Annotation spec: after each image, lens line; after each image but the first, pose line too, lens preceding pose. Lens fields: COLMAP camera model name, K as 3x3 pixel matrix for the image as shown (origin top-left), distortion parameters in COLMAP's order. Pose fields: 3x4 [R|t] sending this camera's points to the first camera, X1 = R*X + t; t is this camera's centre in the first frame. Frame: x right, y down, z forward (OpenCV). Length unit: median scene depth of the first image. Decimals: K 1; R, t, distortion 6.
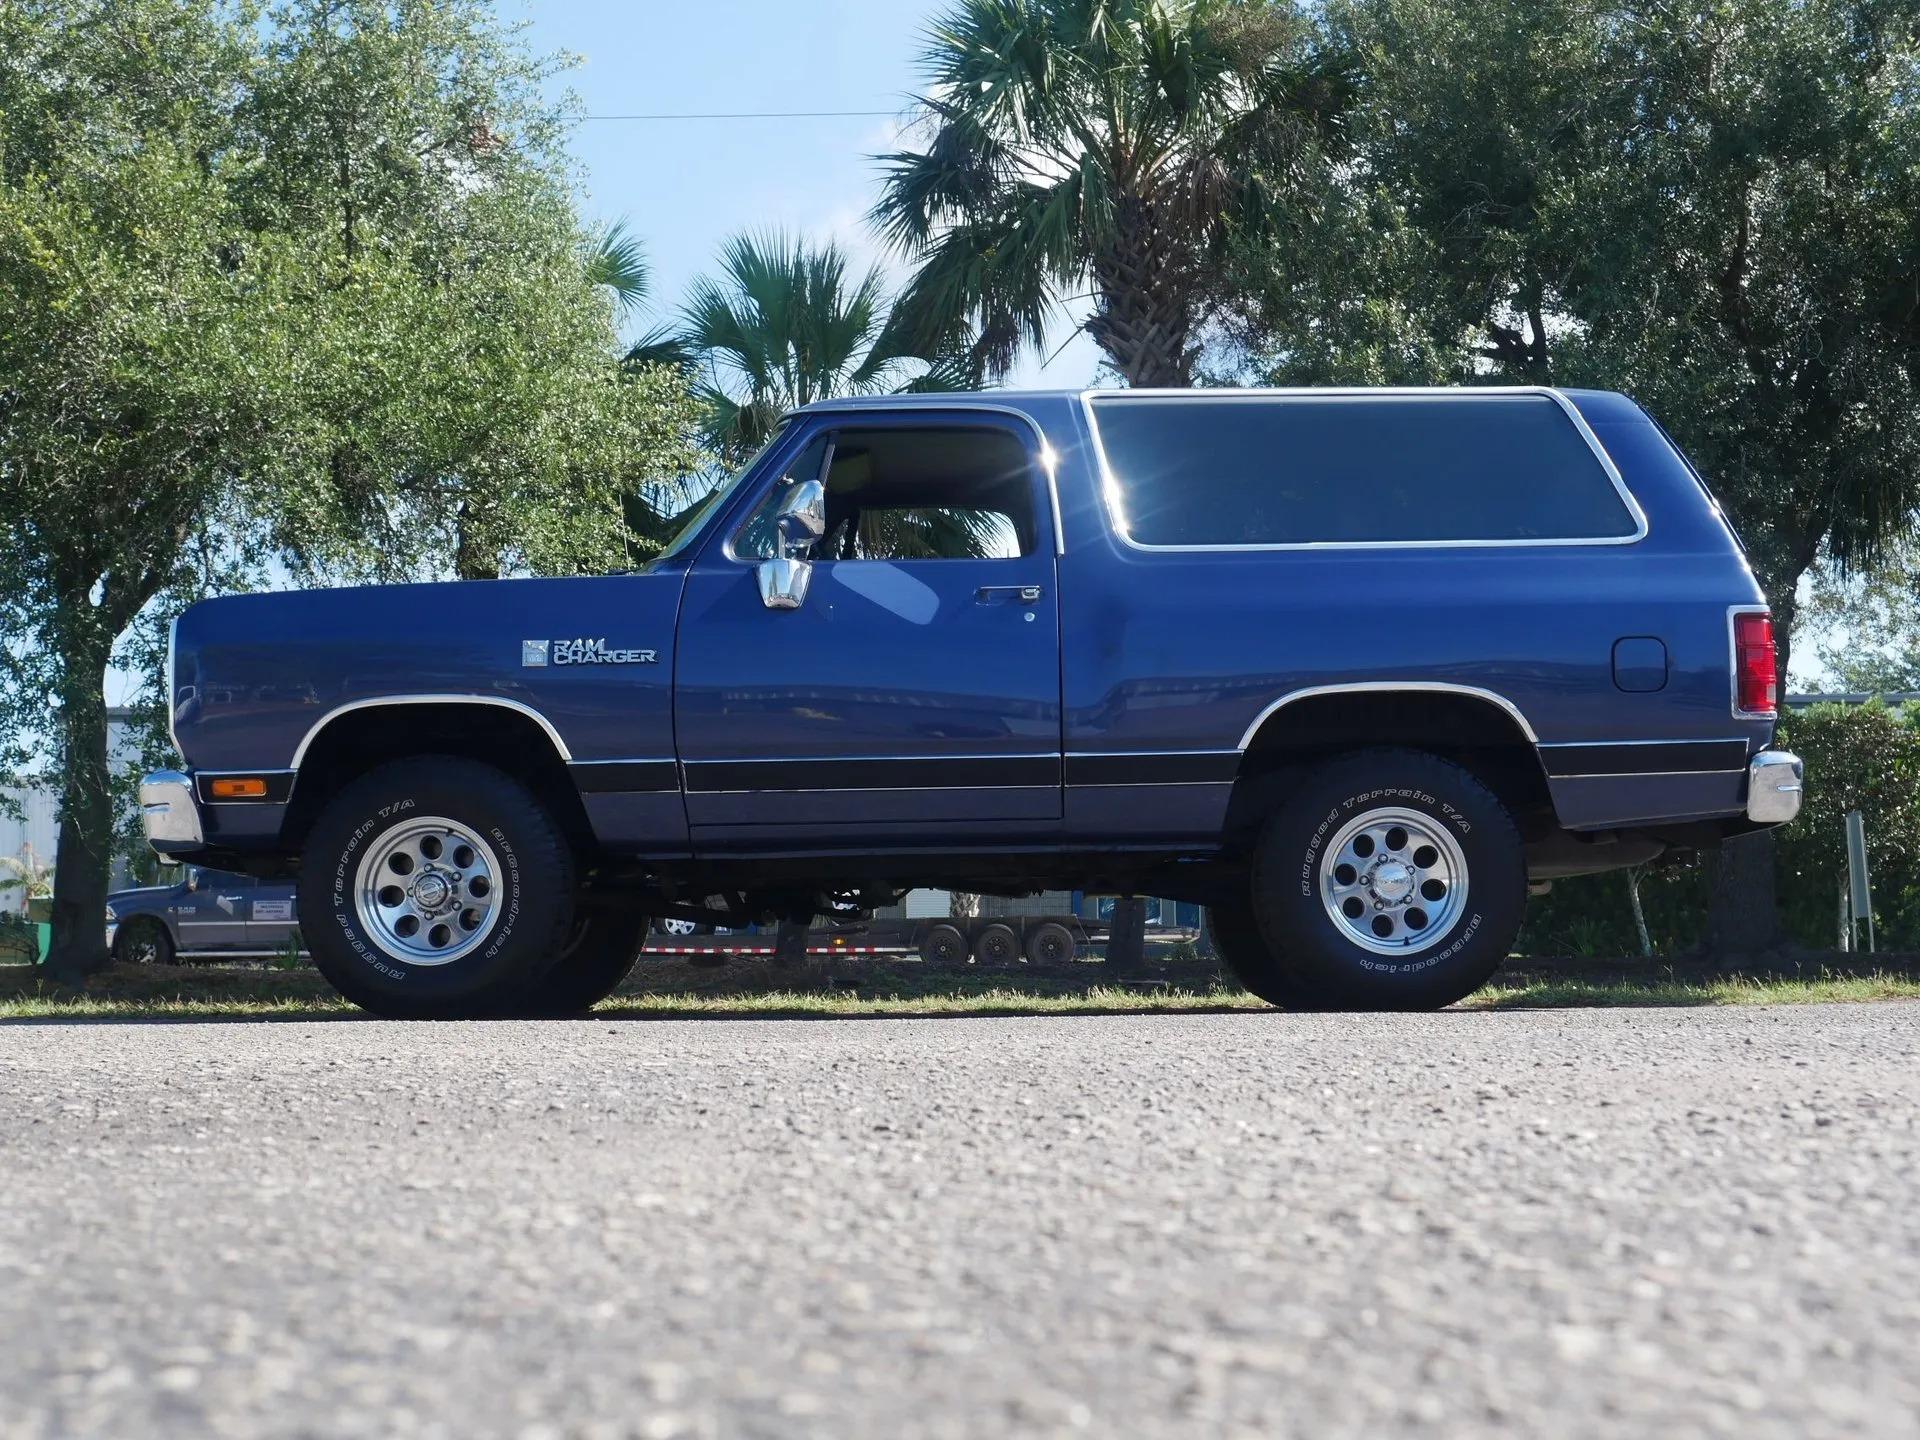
lens RADIAL K [[2804.3, 0, 968.6], [0, 2804.3, 724.9], [0, 0, 1]] dist [0.009130, -0.101885]
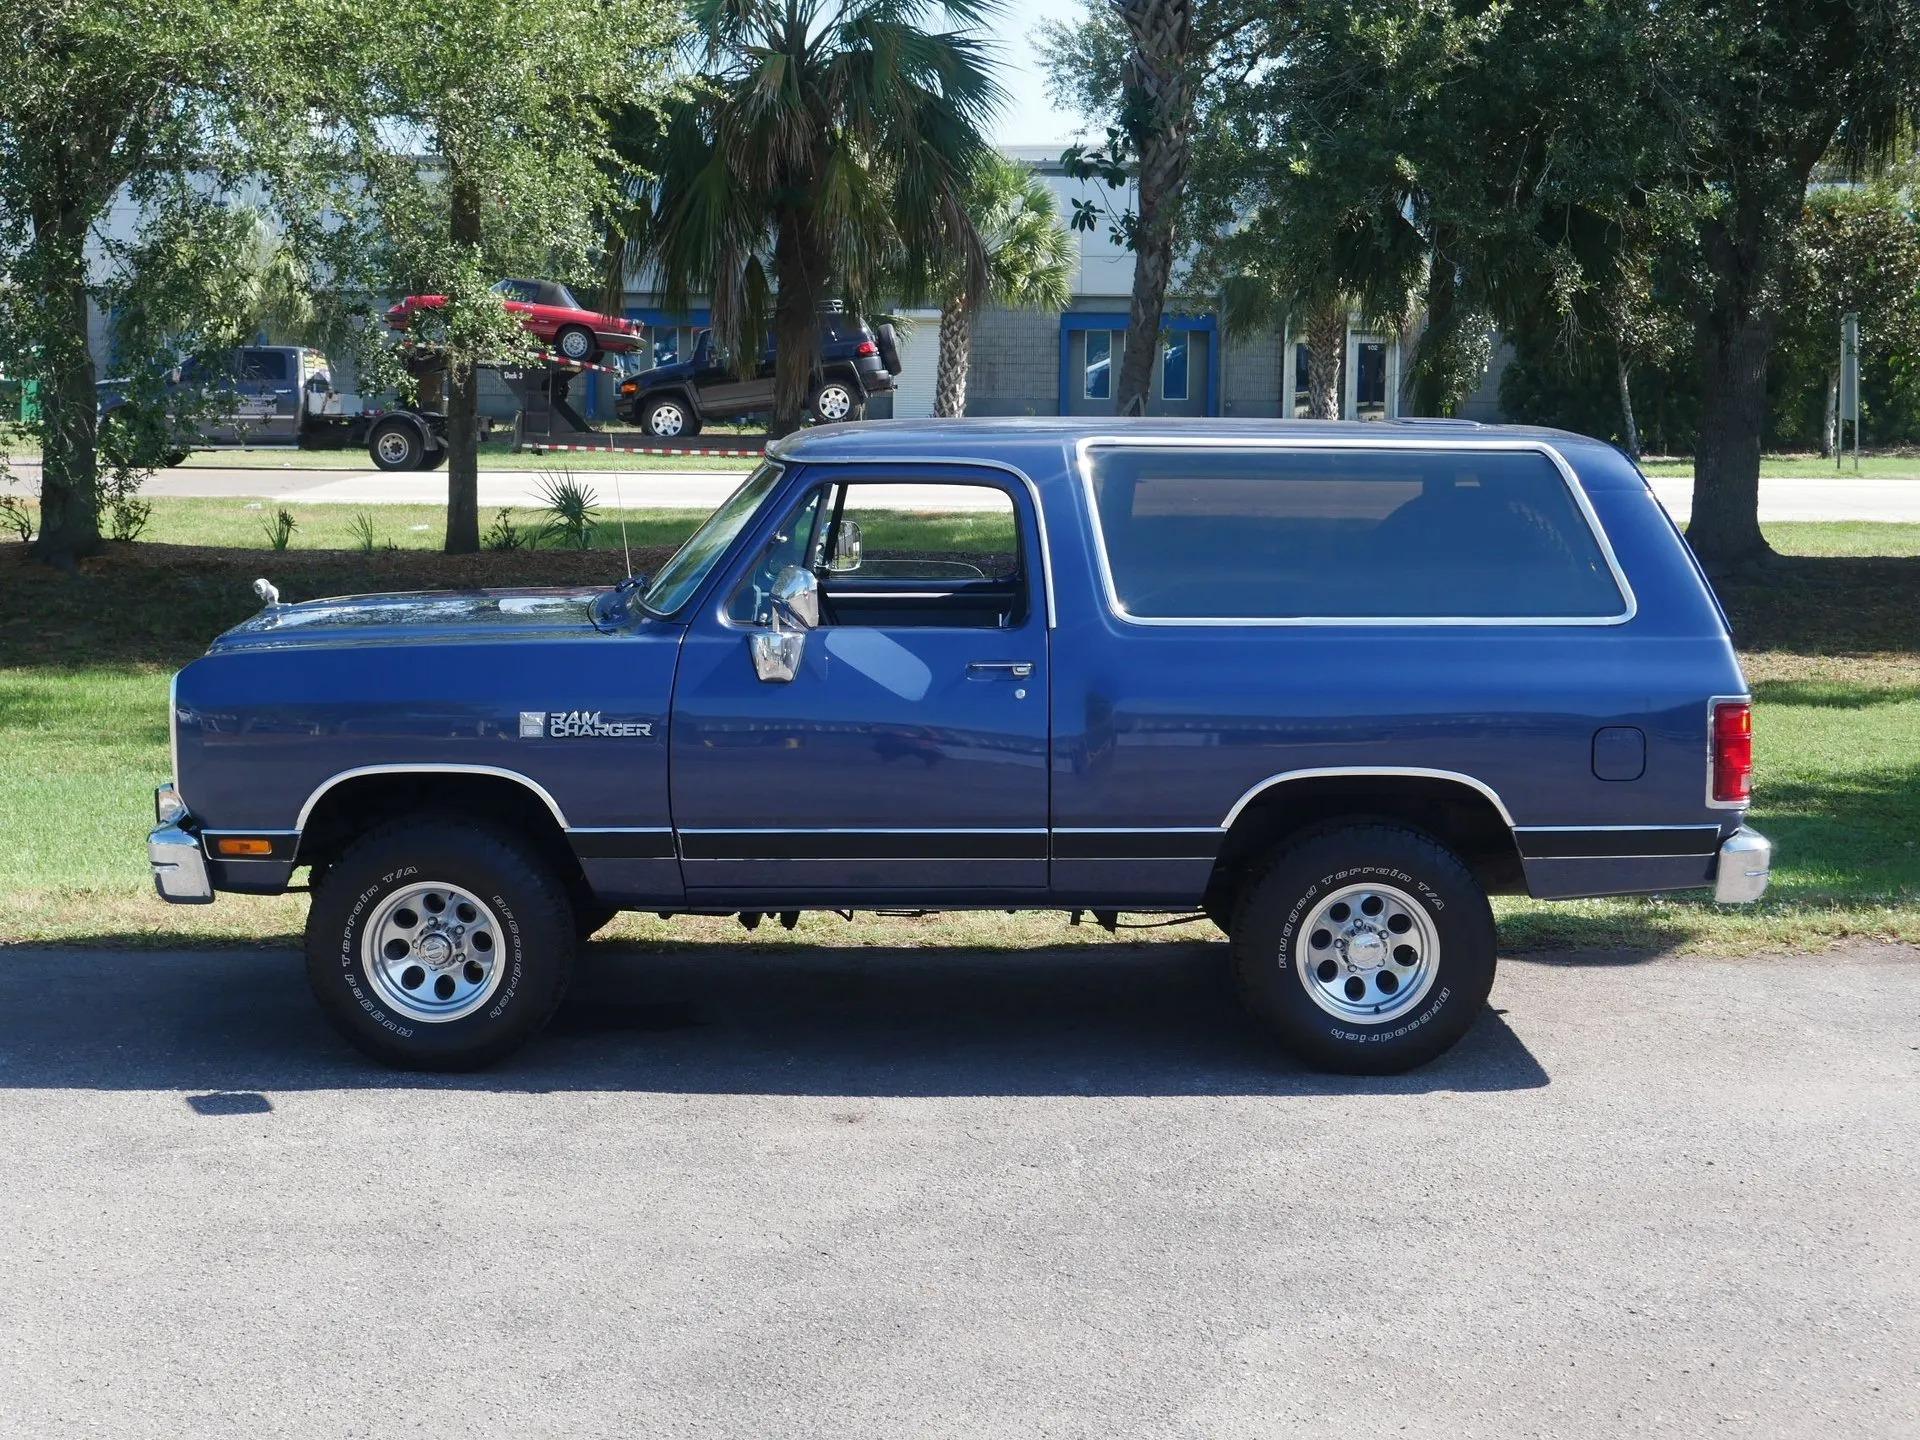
lens RADIAL K [[2804.3, 0, 968.6], [0, 2804.3, 724.9], [0, 0, 1]] dist [0.009130, -0.101885]
pose [[0.999868, 0.014734, 0.006863, -0.003738], [-0.015887, 0.975072, 0.221318, -0.251204], [-0.003431, -0.221398, 0.975178, 0.010767]]
